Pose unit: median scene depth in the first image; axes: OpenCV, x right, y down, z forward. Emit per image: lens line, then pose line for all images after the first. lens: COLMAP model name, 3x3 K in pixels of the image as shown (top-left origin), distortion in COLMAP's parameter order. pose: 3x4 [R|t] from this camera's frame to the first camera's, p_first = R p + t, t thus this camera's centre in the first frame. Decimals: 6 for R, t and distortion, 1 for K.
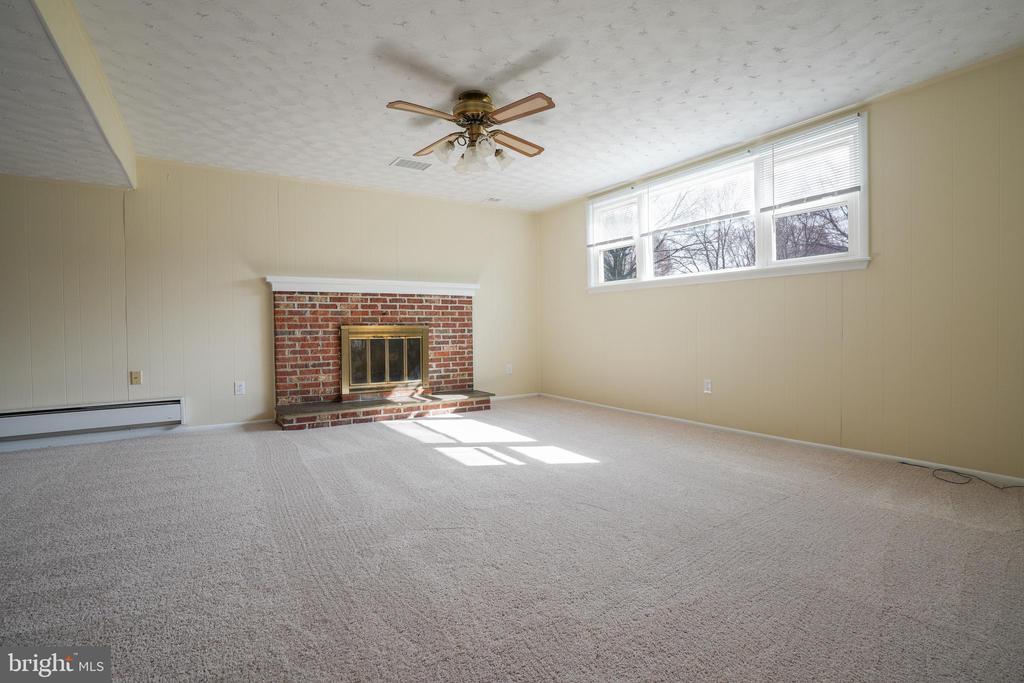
lens RADIAL K [[475.8, 0, 514.8], [0, 475.8, 336.6], [0, 0, 1]] dist [-0.050588, 0.009458]
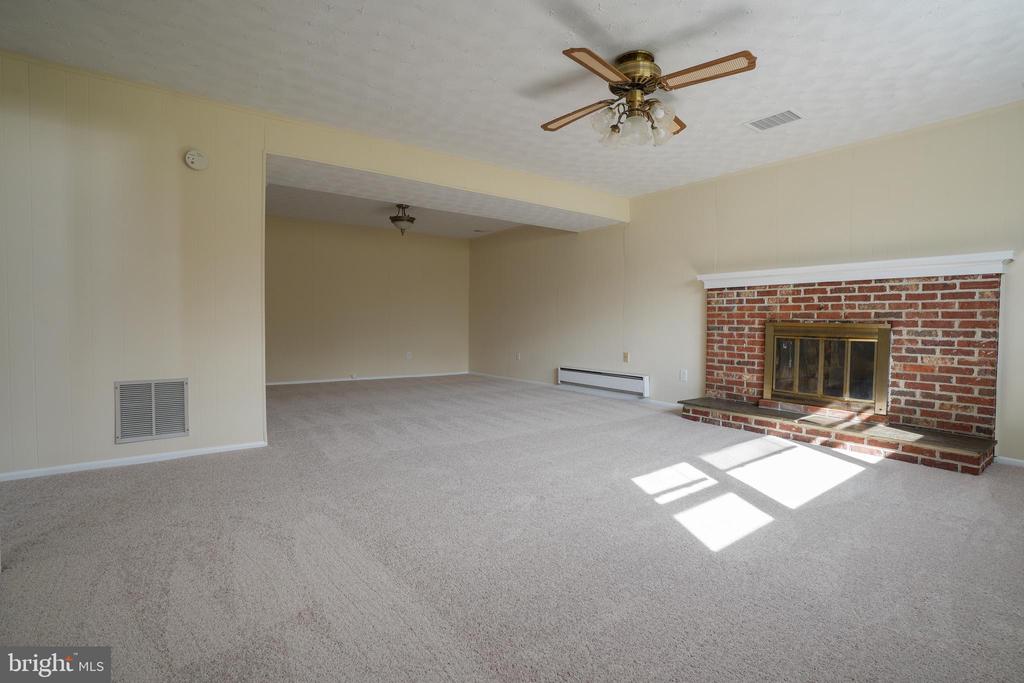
lens RADIAL K [[475.8, 0, 514.6], [0, 475.8, 339.5], [0, 0, 1]] dist [-0.050588, 0.009458]
pose [[0.066215, 0.046661, -0.996714, 0.489273], [-0.030906, 0.998523, 0.044693, -0.015464], [0.997327, 0.027845, 0.067559, 0.461567]]
